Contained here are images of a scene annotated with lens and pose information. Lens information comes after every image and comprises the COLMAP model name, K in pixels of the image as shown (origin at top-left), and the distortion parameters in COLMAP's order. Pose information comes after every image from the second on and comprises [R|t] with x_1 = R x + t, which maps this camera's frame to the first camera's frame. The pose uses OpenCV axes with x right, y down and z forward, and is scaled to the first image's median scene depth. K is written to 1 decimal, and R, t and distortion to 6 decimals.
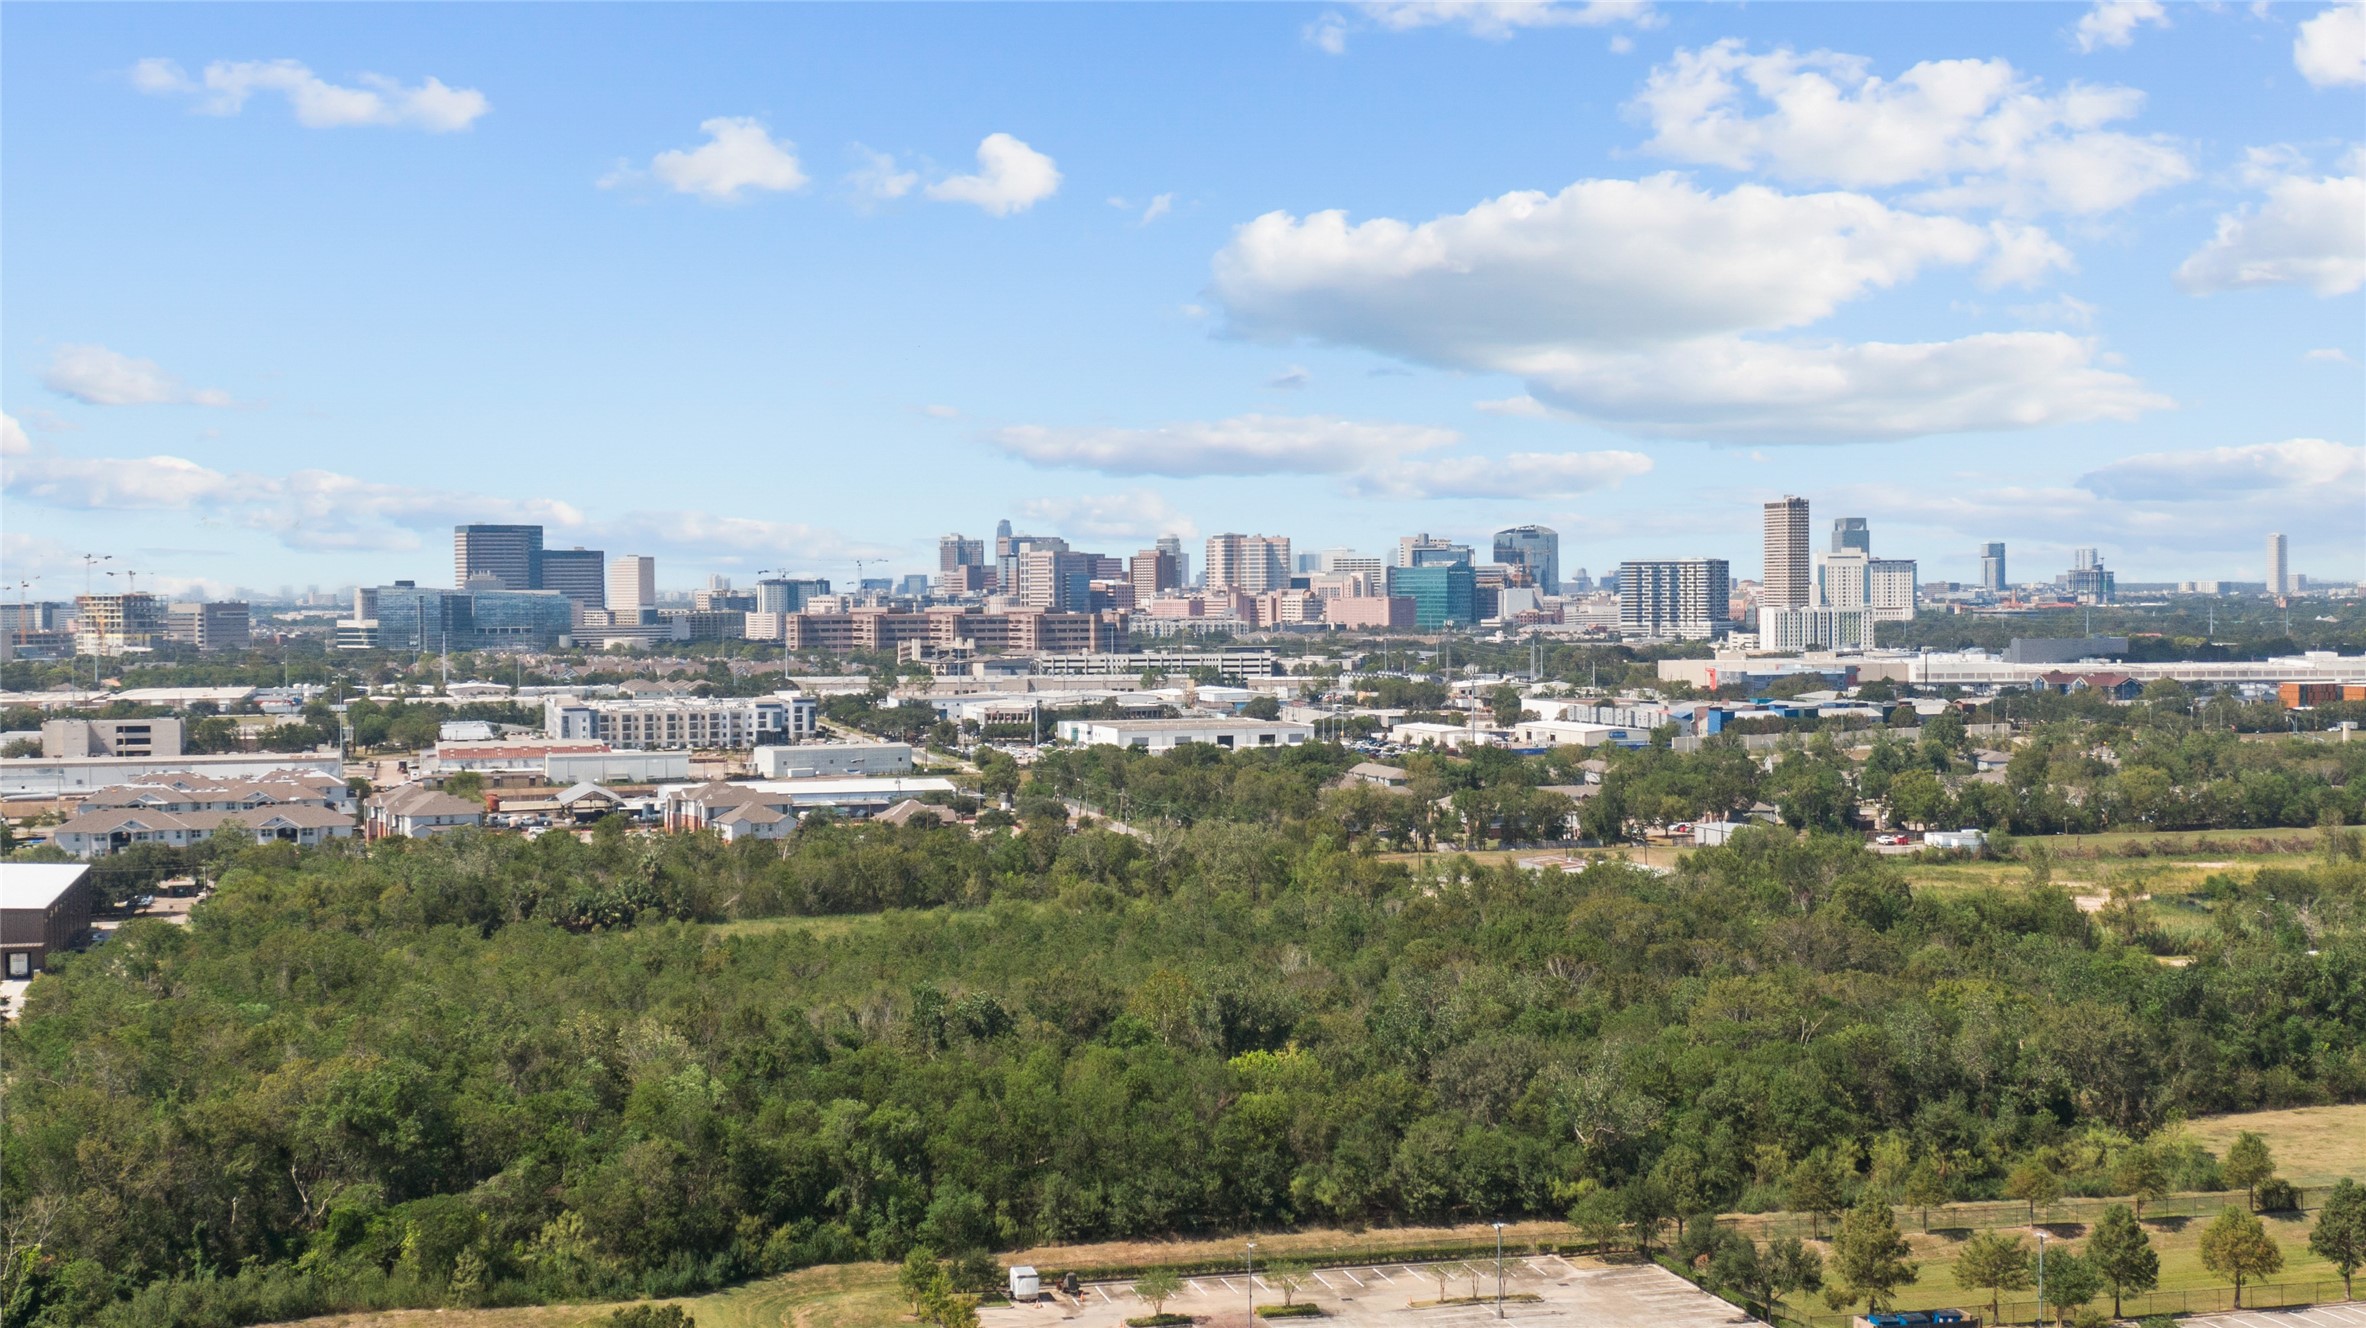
lens RADIAL K [[3116.2, 0, 1187.3], [0, 3116.2, 664.3], [0, 0, 1]] dist [0.015031, 0.000000]
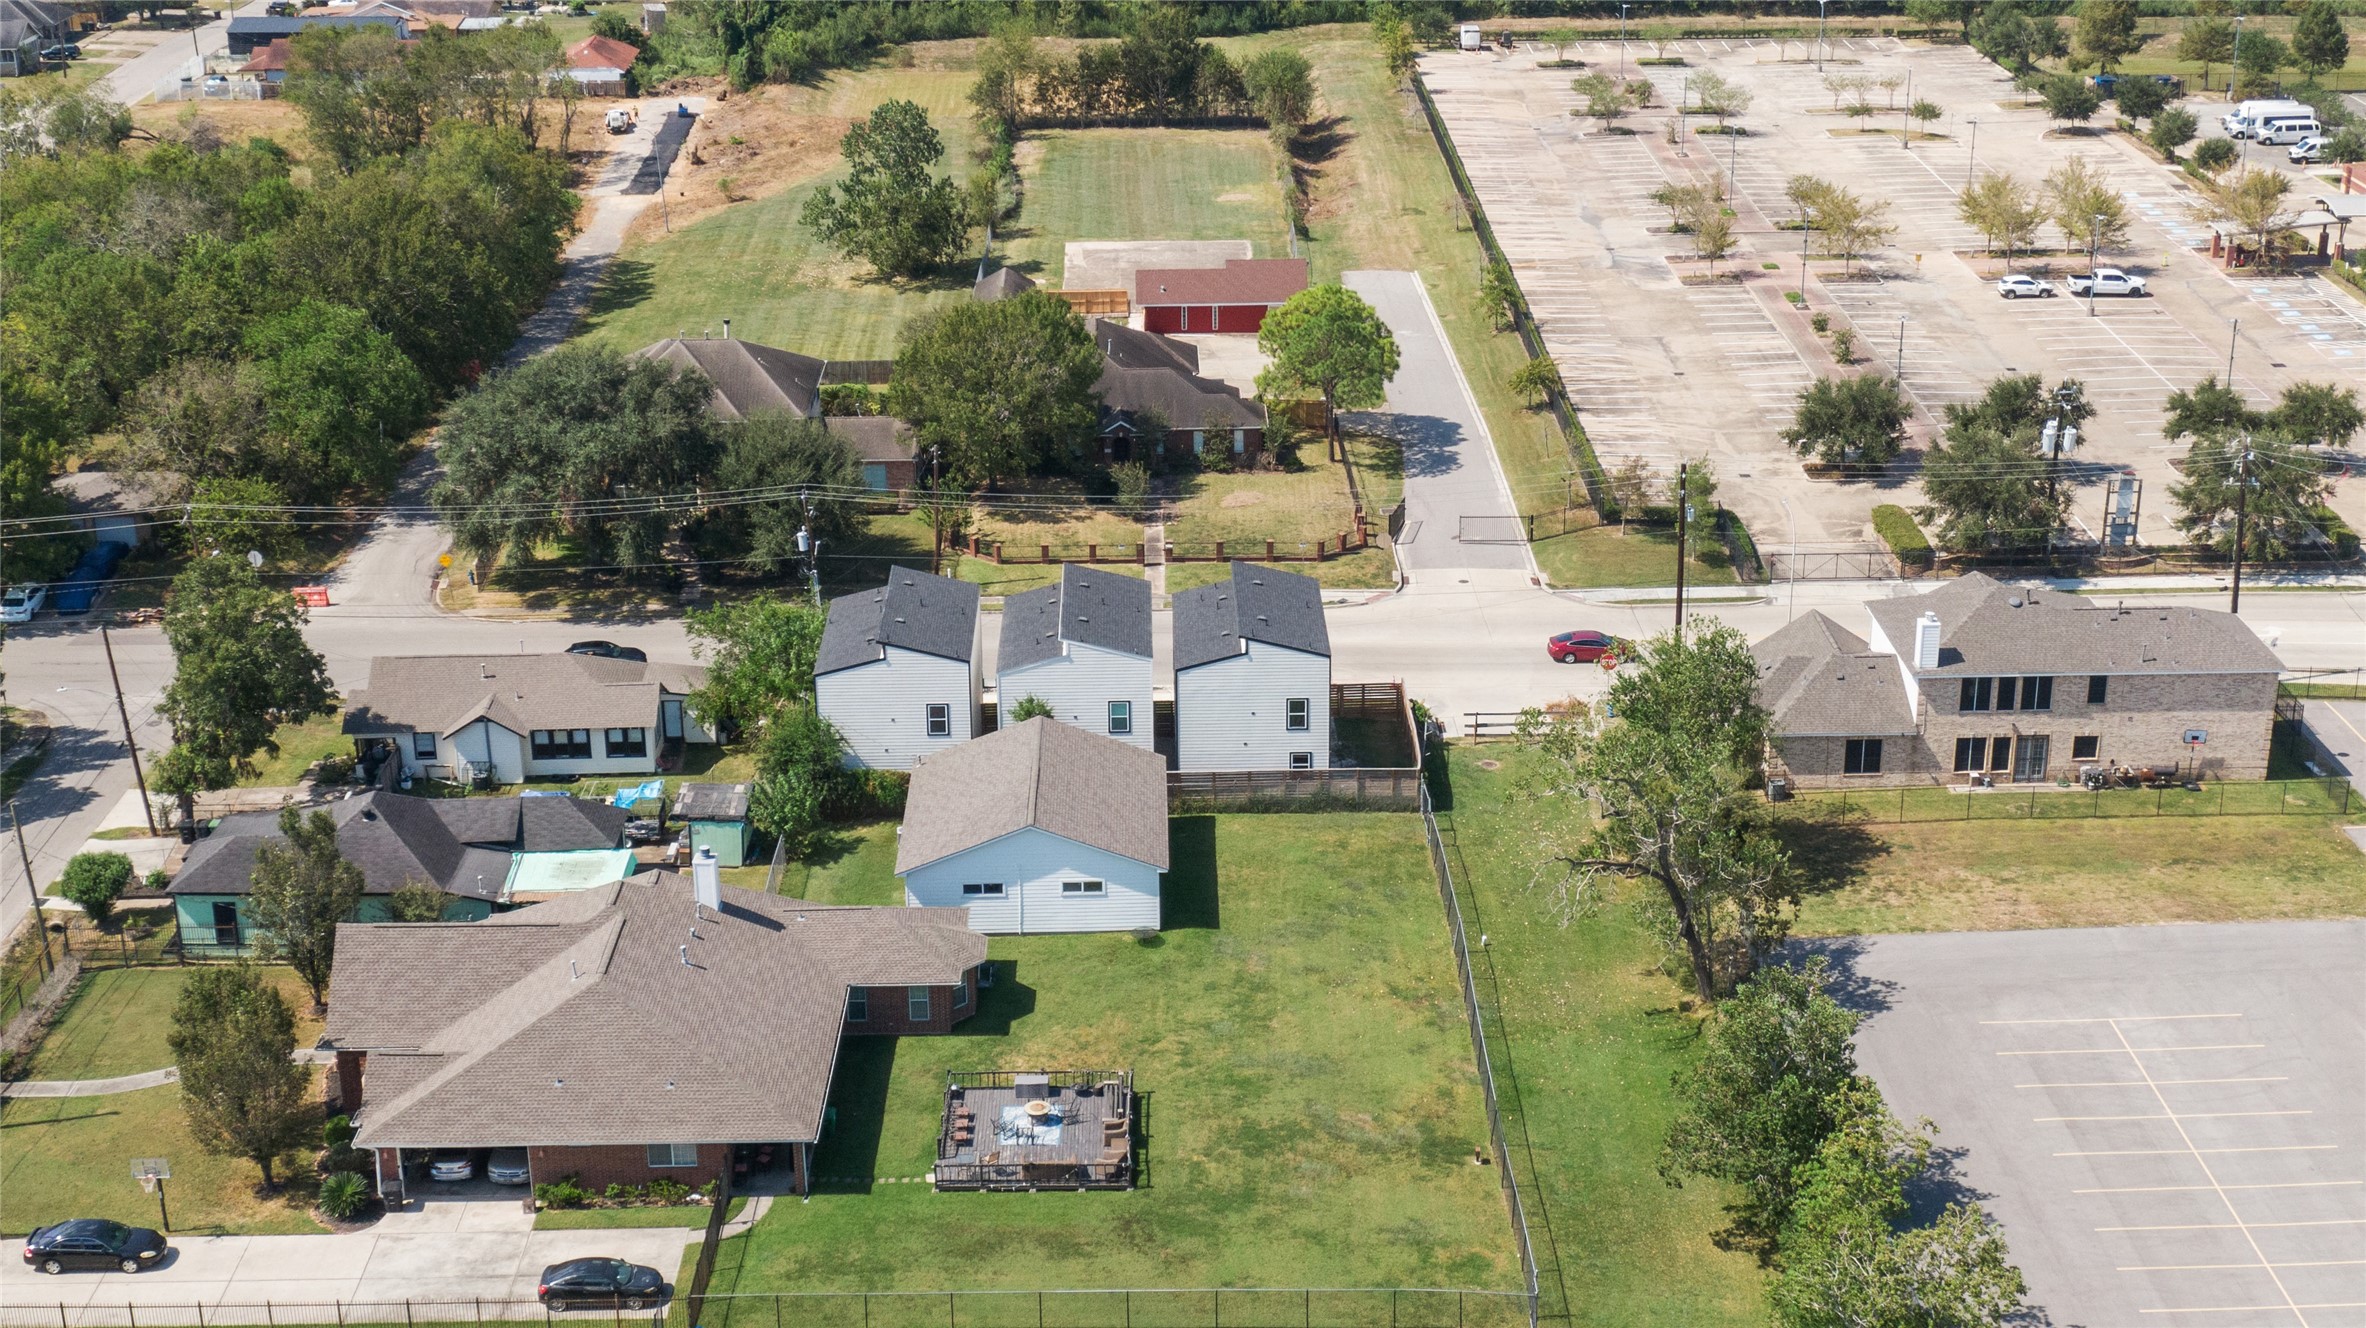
lens RADIAL K [[3116.2, 0, 1188.8], [0, 3116.2, 664.7], [0, 0, 1]] dist [0.015031, 0.000000]
pose [[0.971469, 0.082352, -0.222408, 0.054004], [-0.003205, 0.942251, 0.334892, 0.001641], [0.237143, -0.324624, 0.915632, -0.122273]]
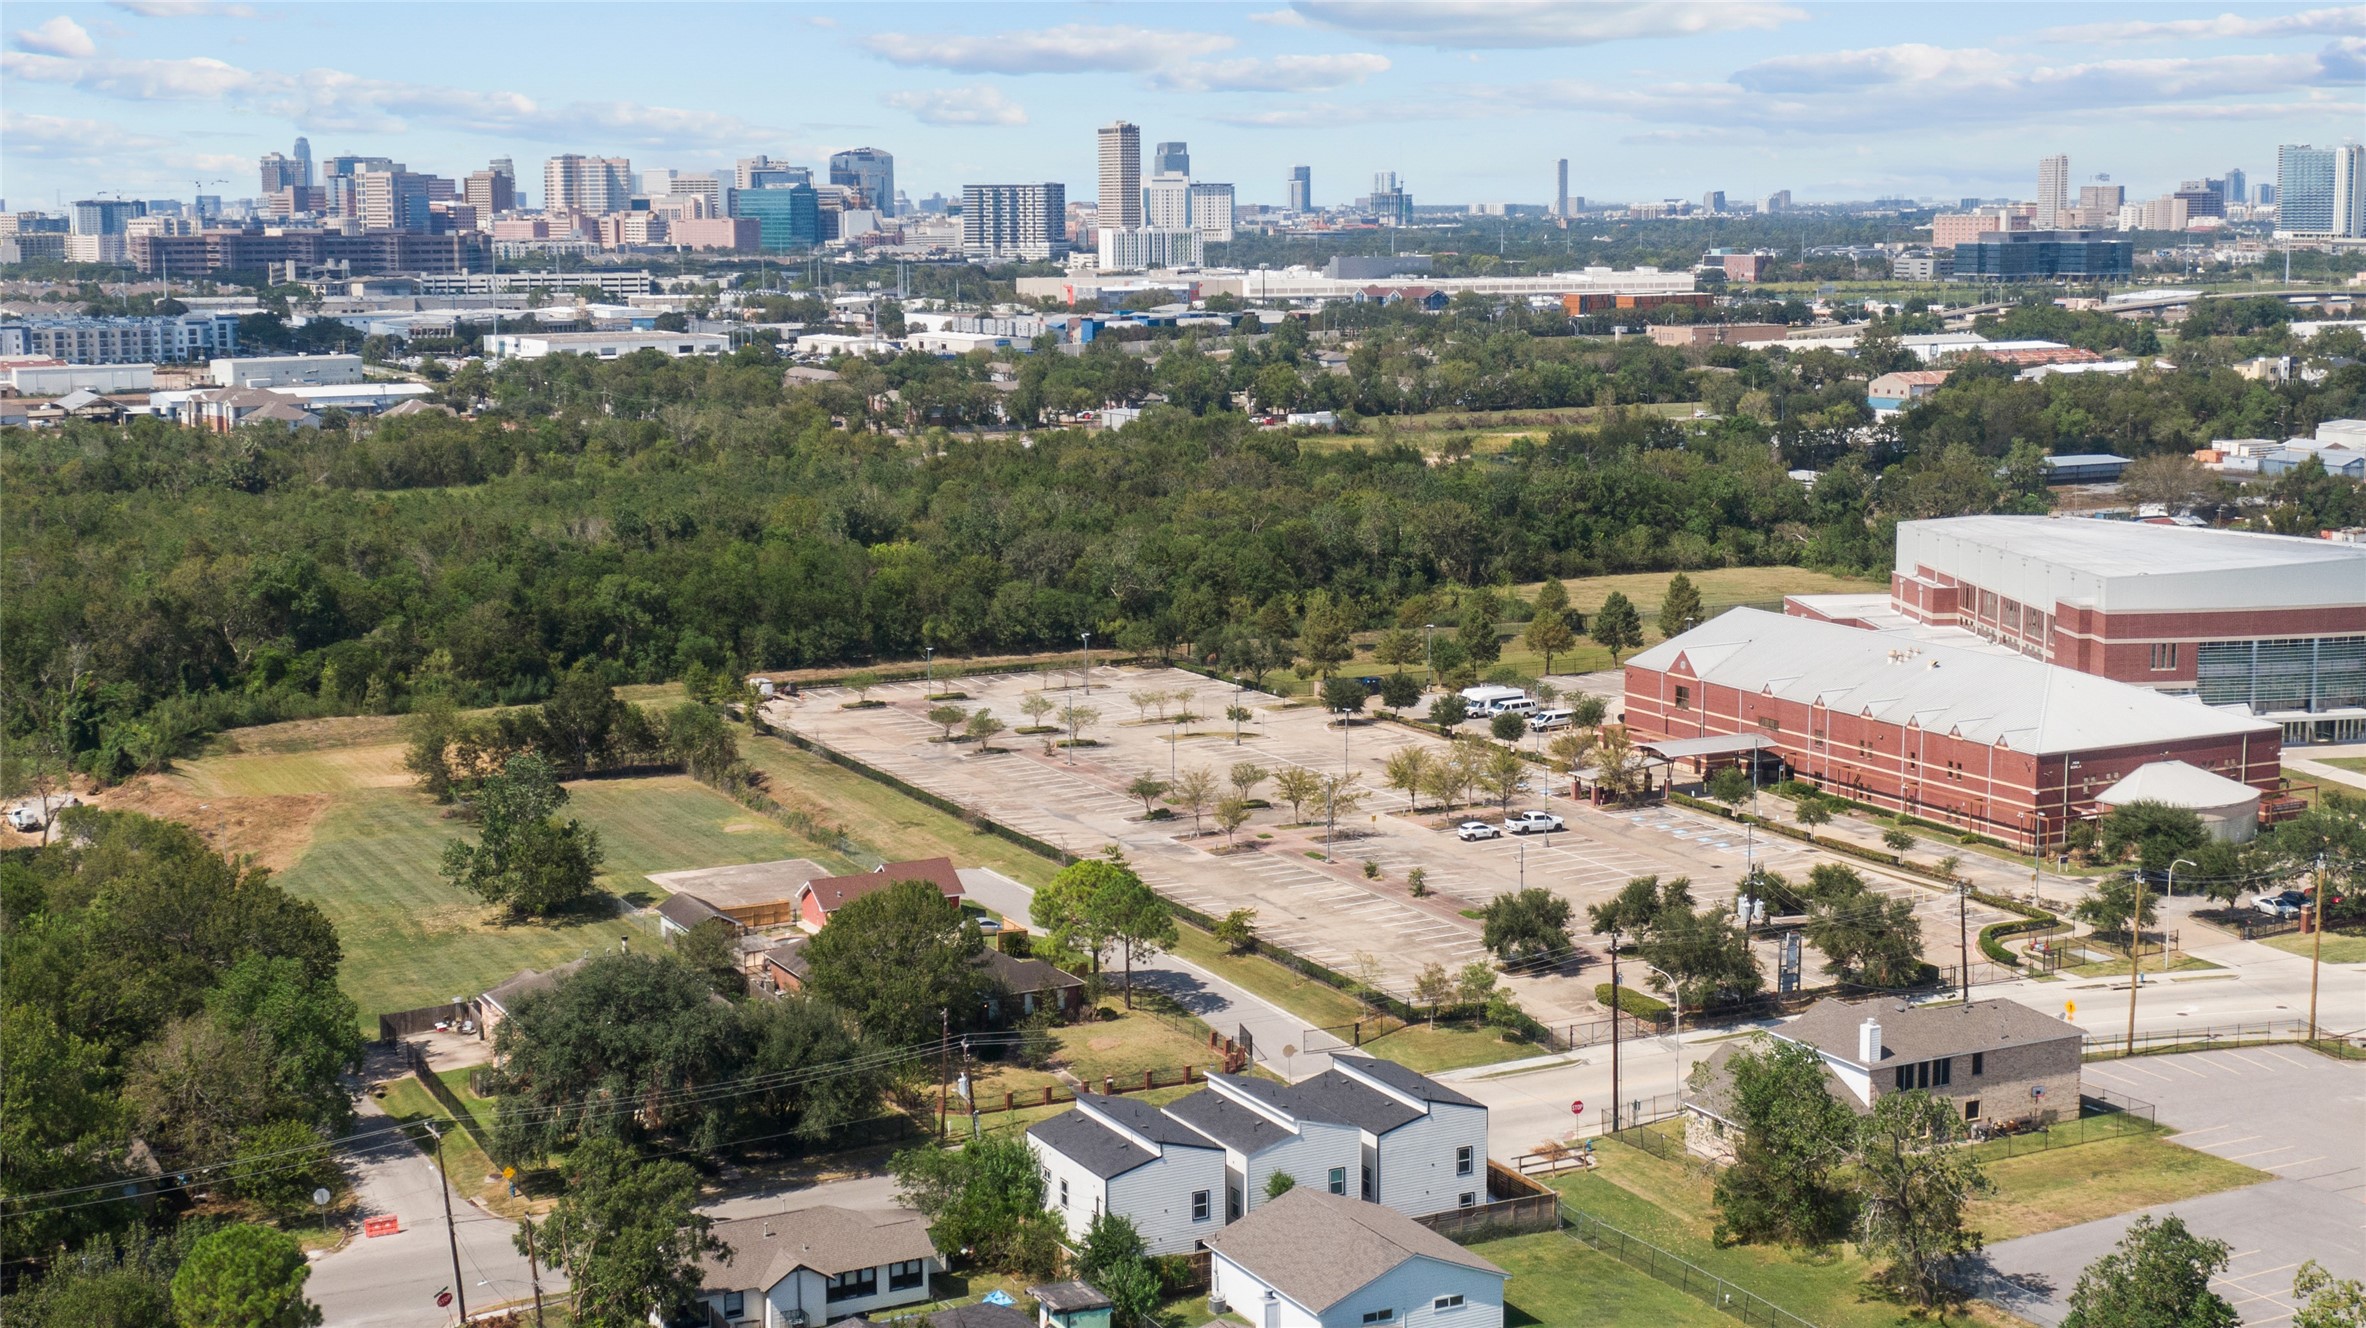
lens RADIAL K [[3116.2, 0, 1182.4], [0, 3116.2, 667.4], [0, 0, 1]] dist [0.015031, 0.000000]
pose [[0.976481, -0.031228, 0.213331, -0.061560], [0.005215, 0.992587, 0.121428, 0.004143], [-0.215542, -0.117460, 0.969404, -0.166591]]
